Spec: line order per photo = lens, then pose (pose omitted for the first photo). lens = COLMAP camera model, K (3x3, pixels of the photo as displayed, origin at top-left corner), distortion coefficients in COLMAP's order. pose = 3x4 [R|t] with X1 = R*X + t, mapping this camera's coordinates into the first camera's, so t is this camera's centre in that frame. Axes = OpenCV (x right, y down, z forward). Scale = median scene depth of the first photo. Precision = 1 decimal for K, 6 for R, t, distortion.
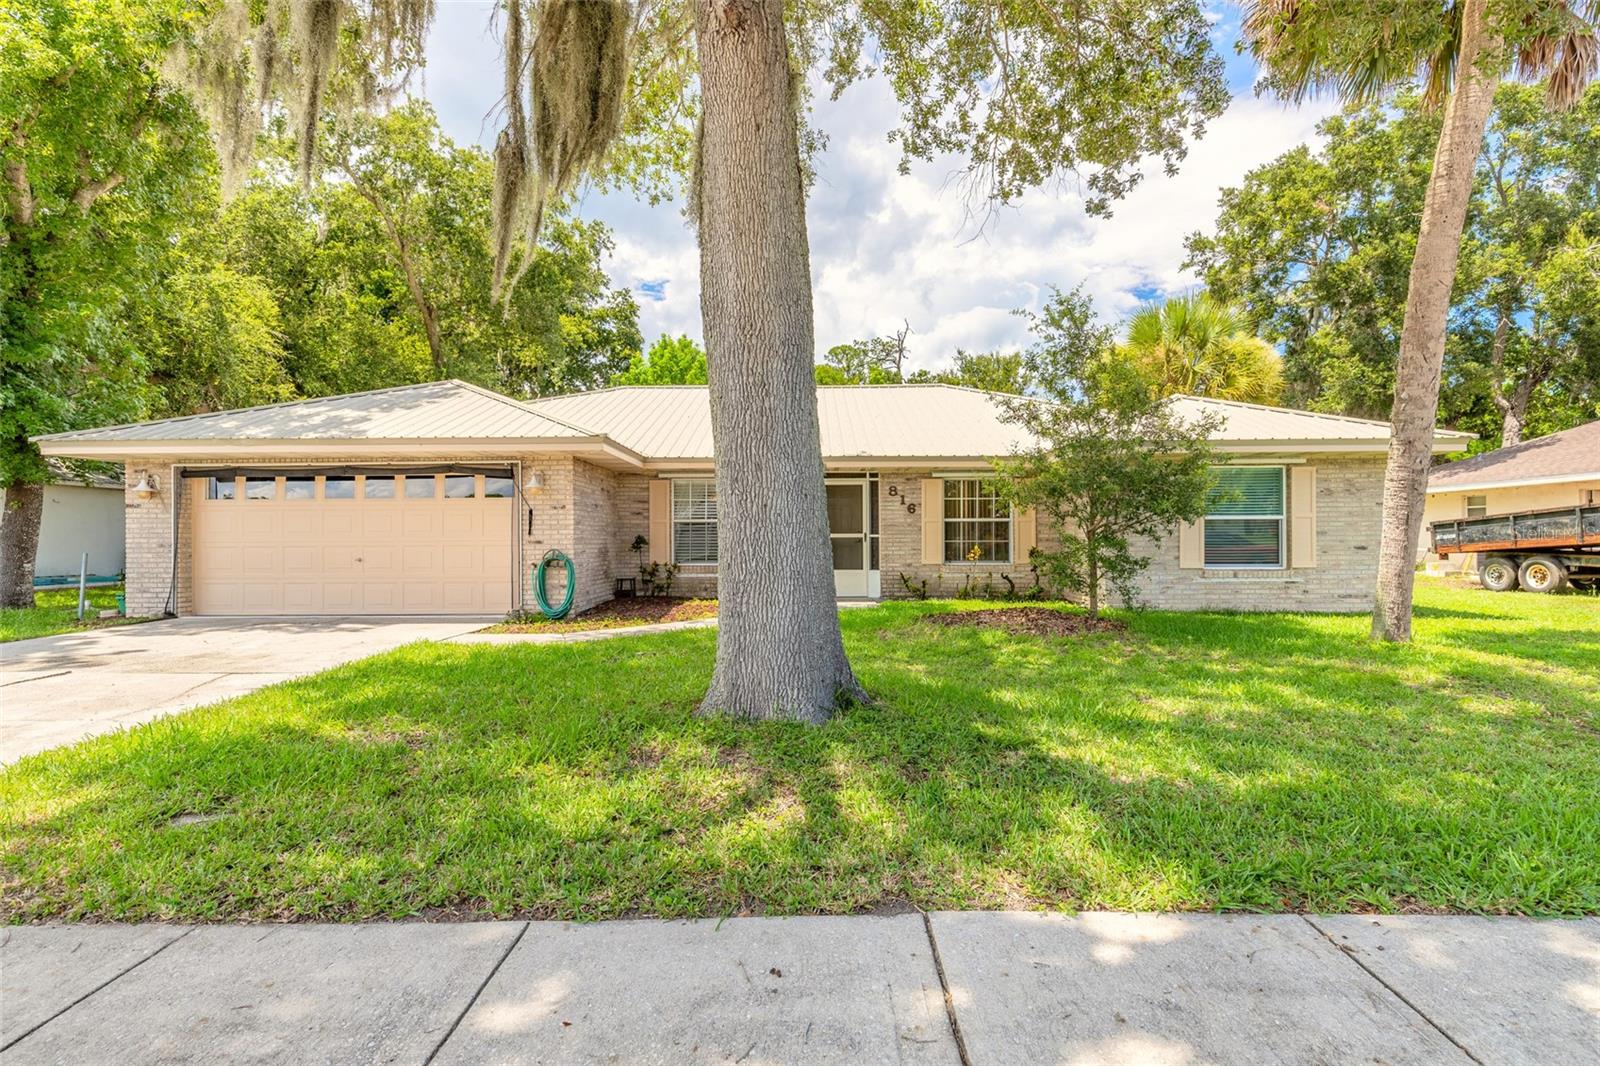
lens RADIAL K [[722.4, 0, 803.5], [0, 722.4, 532.4], [0, 0, 1]] dist [0.009331, -0.002248]
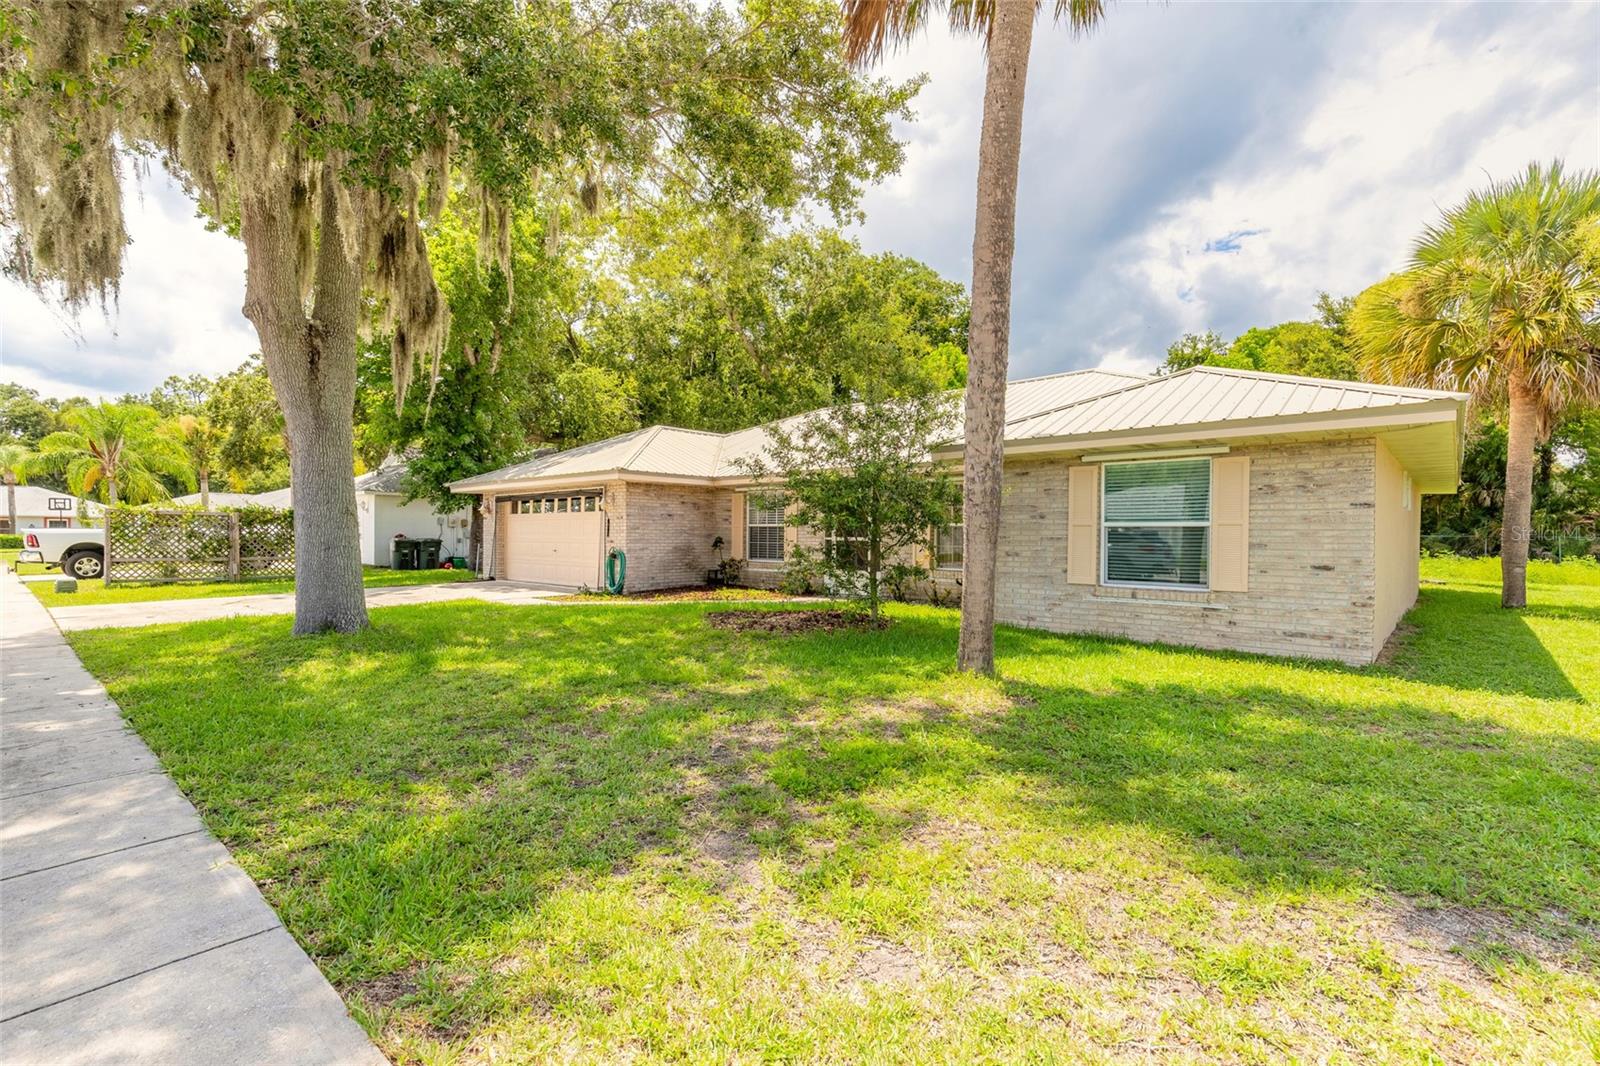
lens RADIAL K [[722.4, 0, 799.4], [0, 722.4, 531.4], [0, 0, 1]] dist [0.009331, -0.002248]
pose [[0.754310, 0.006870, -0.656483, 0.847162], [-0.004973, 0.999976, 0.004750, -0.014688], [0.656500, -0.000319, 0.754326, 0.139324]]
